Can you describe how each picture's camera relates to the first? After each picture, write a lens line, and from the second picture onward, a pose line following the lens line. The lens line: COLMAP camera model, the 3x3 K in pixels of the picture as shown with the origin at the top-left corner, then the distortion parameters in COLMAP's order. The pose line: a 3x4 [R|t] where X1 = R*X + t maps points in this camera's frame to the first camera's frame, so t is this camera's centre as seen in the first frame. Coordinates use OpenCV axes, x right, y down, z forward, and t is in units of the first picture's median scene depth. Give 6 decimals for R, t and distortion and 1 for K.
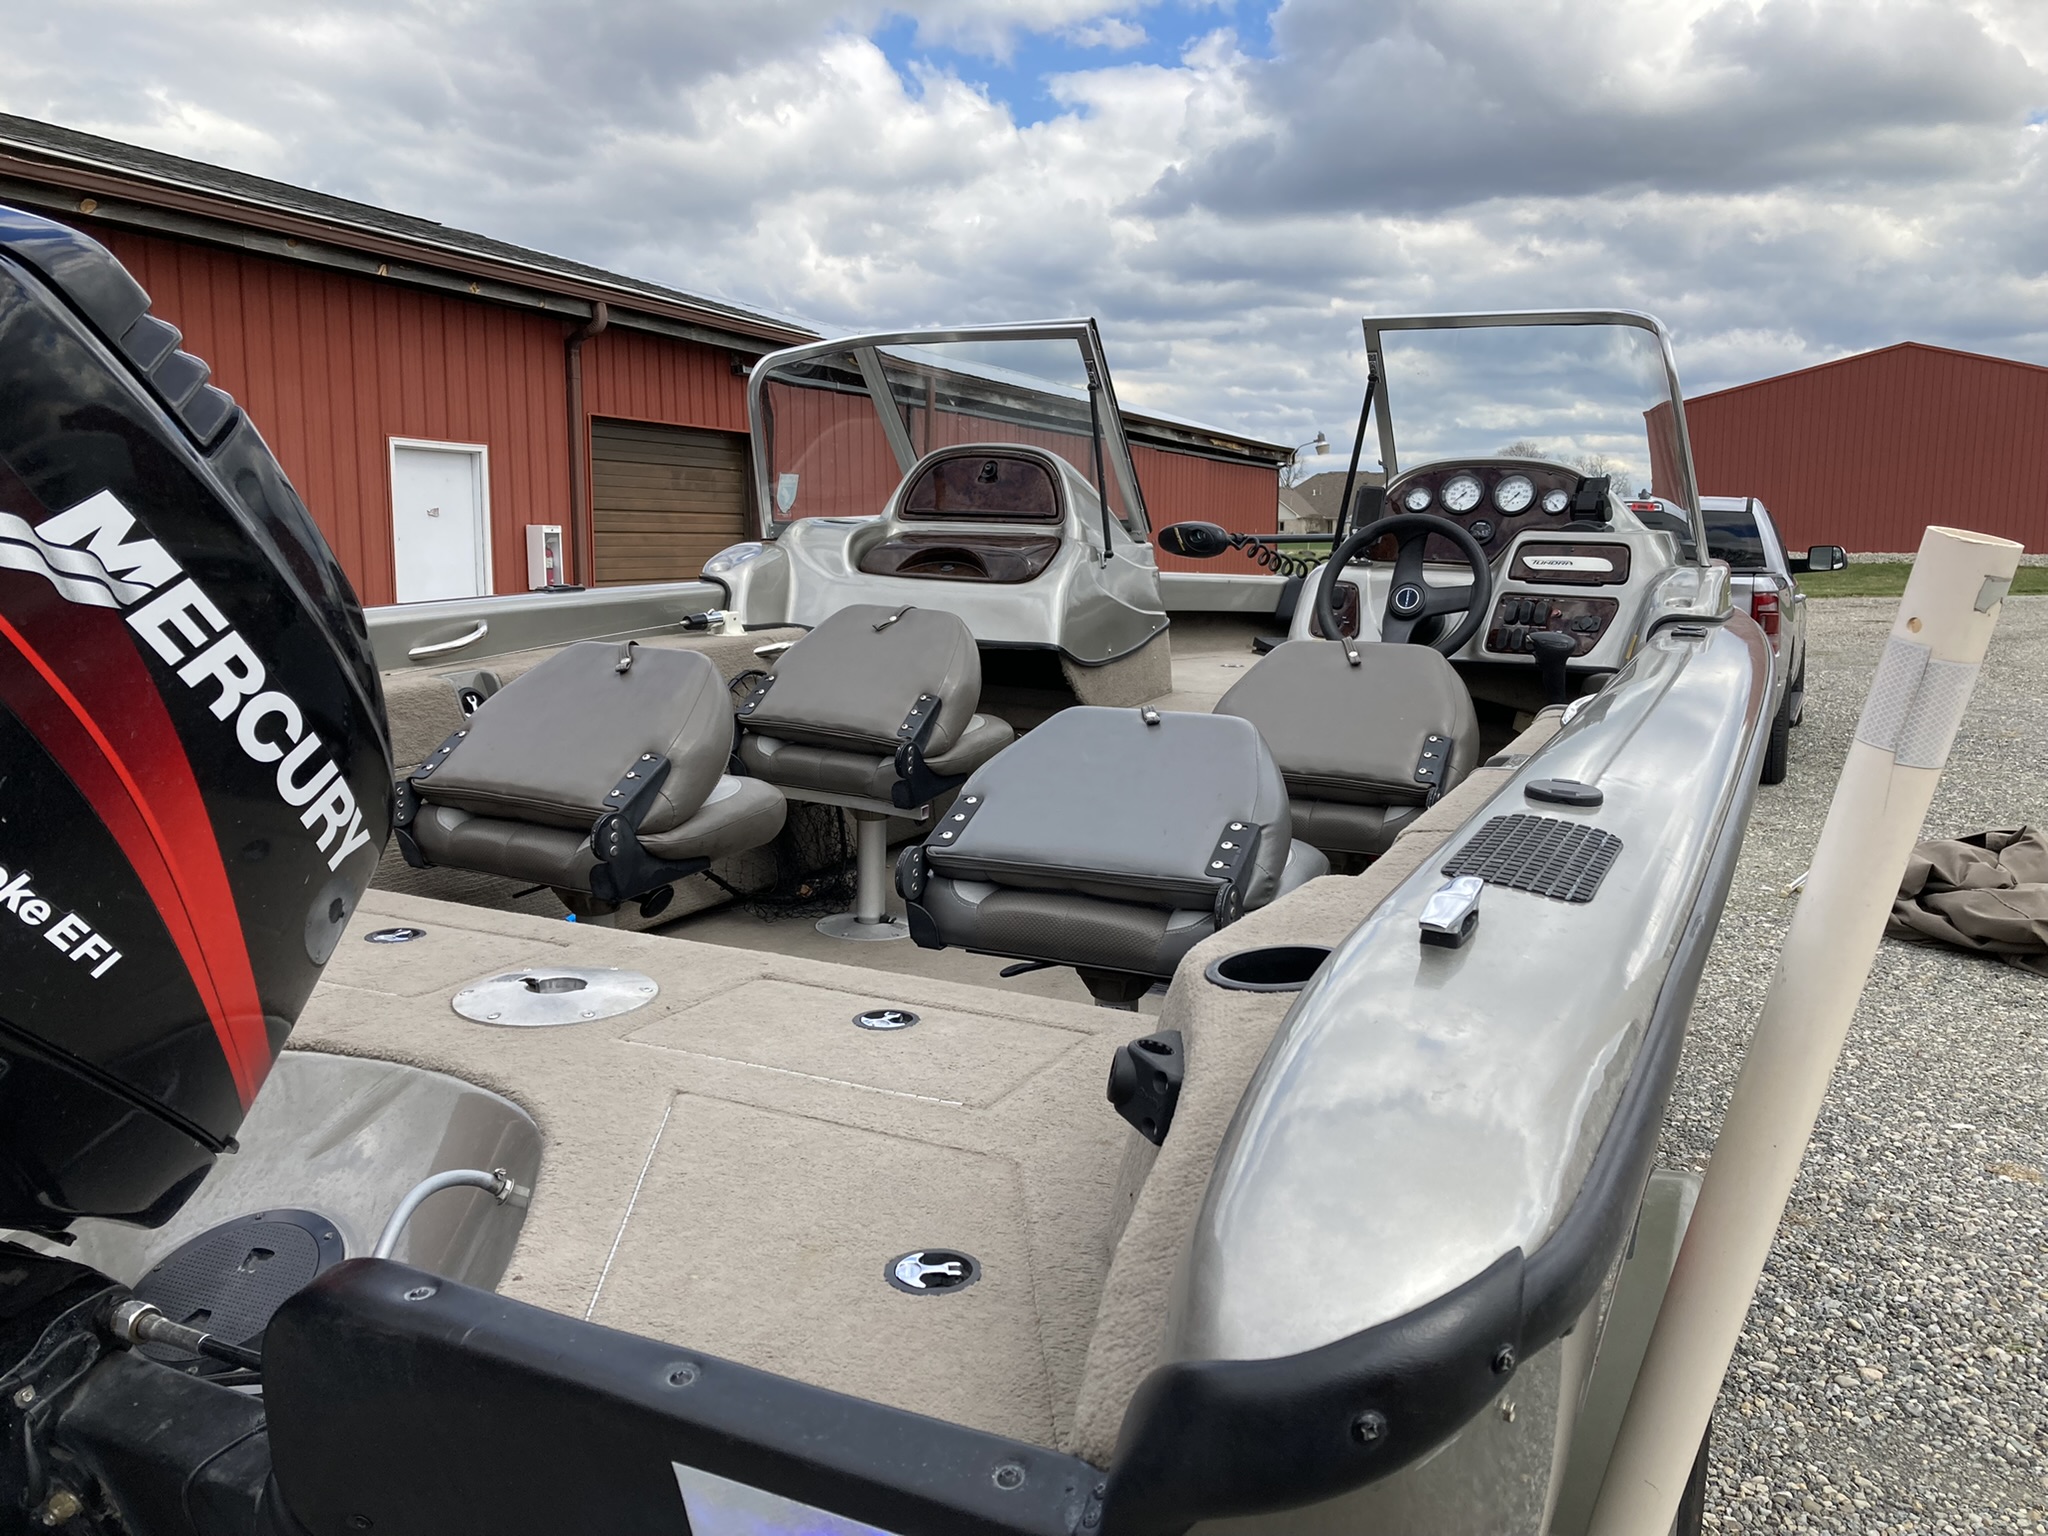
lens RADIAL K [[1683.4, 0, 1024.0], [0, 1683.4, 768.0], [0, 0, 1]] dist [0.004192, 0.000311]
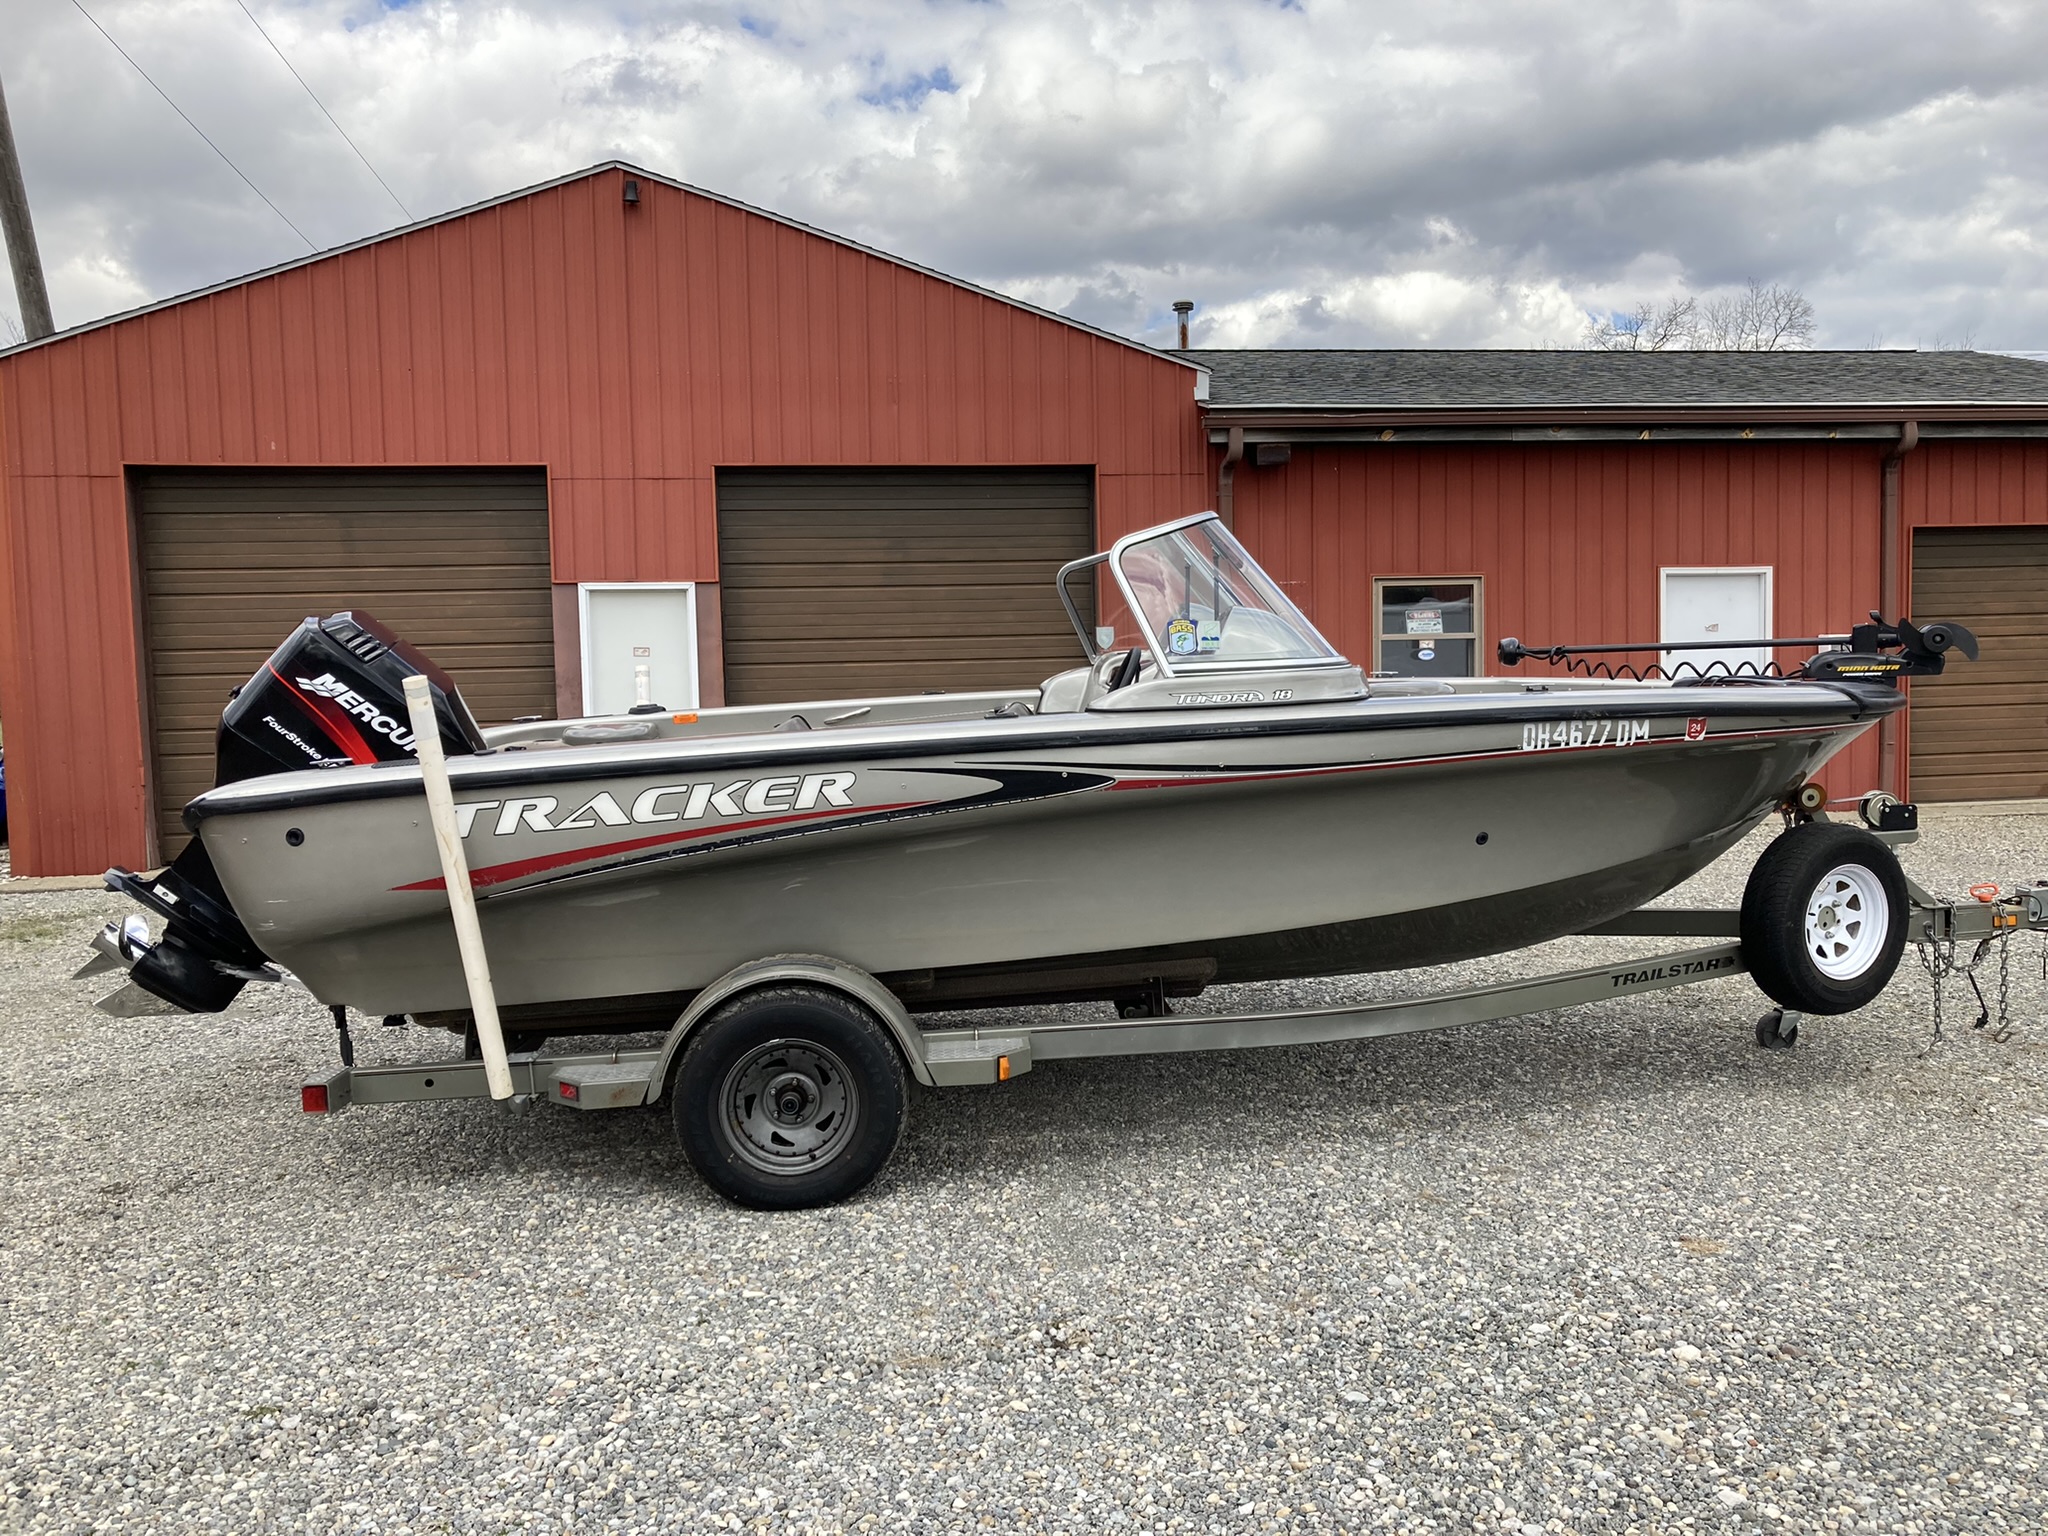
lens RADIAL K [[1620.7, 0, 1024.0], [0, 1620.7, 768.0], [0, 0, 1]] dist [-0.027230, 0.077816]
pose [[0.495715, 0.039730, -0.867576, 0.428245], [-0.090988, 0.995832, -0.006386, -0.003866], [0.863706, 0.082105, 0.497263, 0.038742]]
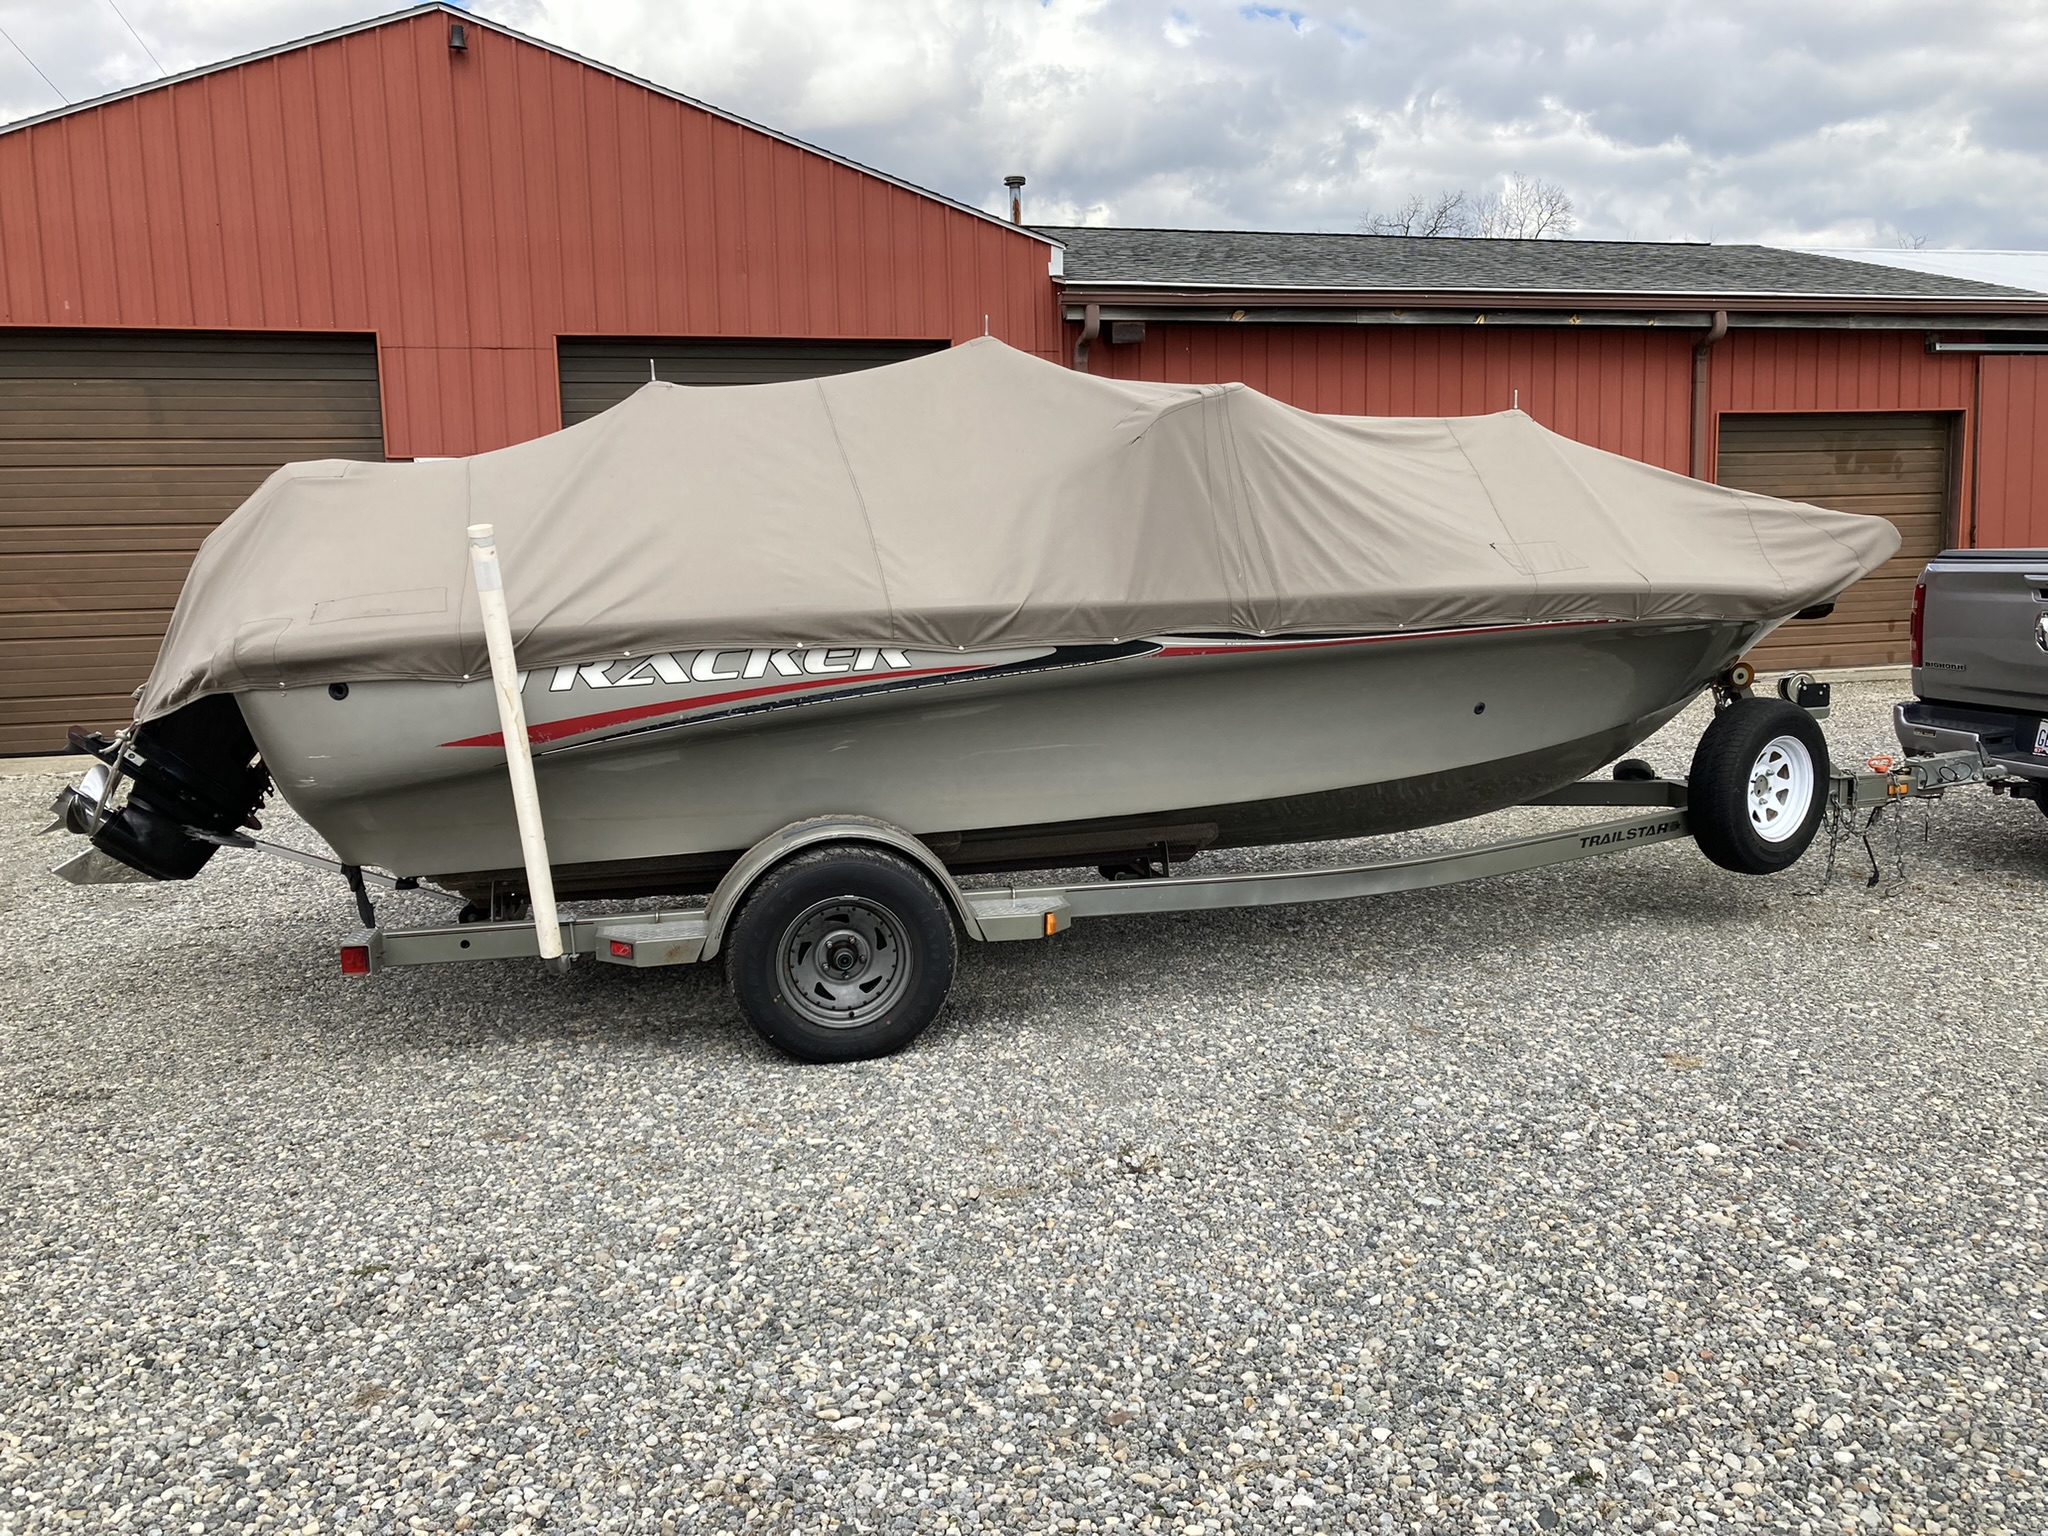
lens RADIAL K [[1606.3, 0, 1024.0], [0, 1606.3, 768.0], [0, 0, 1]] dist [0.017992, -0.001236]
pose [[0.598888, 0.090901, -0.795657, 0.409531], [-0.080792, 0.995326, 0.052901, 0.004900], [0.796747, 0.032601, 0.603433, 0.002478]]
